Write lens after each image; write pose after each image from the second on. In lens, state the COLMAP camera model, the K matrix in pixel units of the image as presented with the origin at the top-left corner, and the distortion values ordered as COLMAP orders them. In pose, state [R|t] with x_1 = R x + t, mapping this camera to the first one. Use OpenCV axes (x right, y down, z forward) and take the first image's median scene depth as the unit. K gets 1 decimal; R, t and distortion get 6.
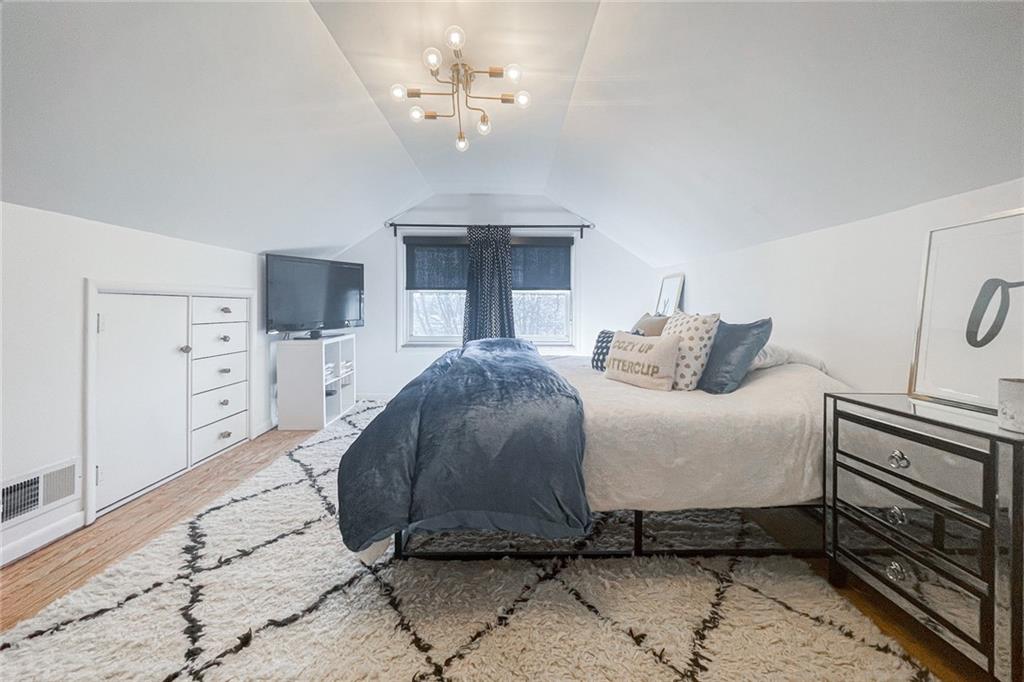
lens RADIAL K [[416.6, 0, 511.9], [0, 416.6, 309.2], [0, 0, 1]] dist [-0.000018, -0.000078]
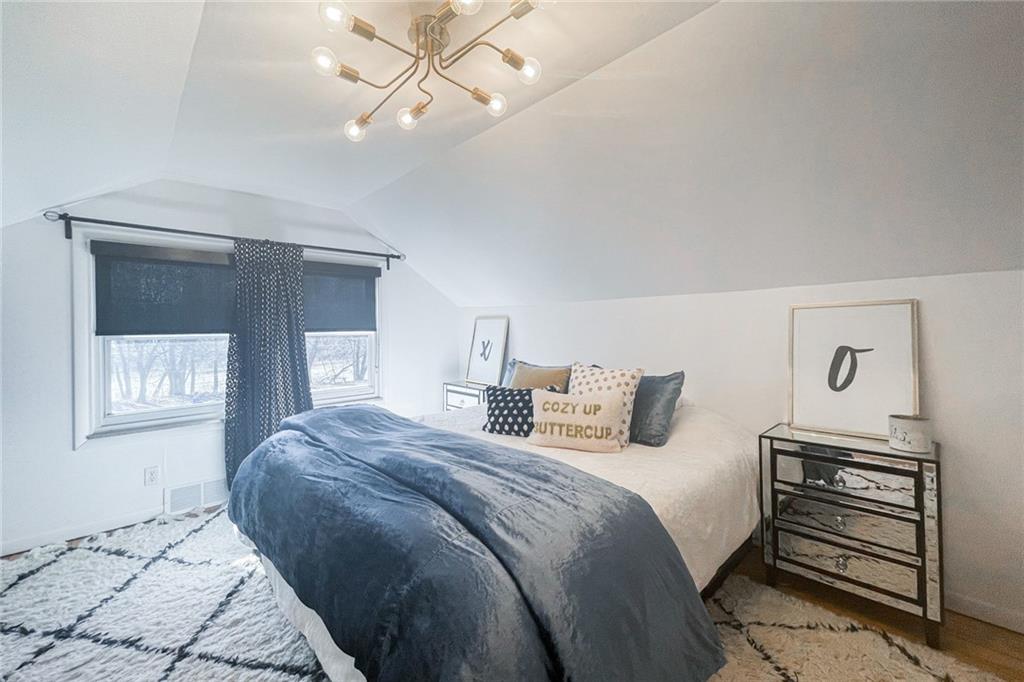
lens RADIAL K [[415.0, 0, 512.1], [0, 415.0, 325.5], [0, 0, 1]] dist [-0.000708, -0.000053]
pose [[0.734263, -0.009312, 0.678801, -0.465708], [0.017955, 0.999823, -0.005706, -0.097887], [-0.678628, 0.016377, 0.734300, 0.432823]]
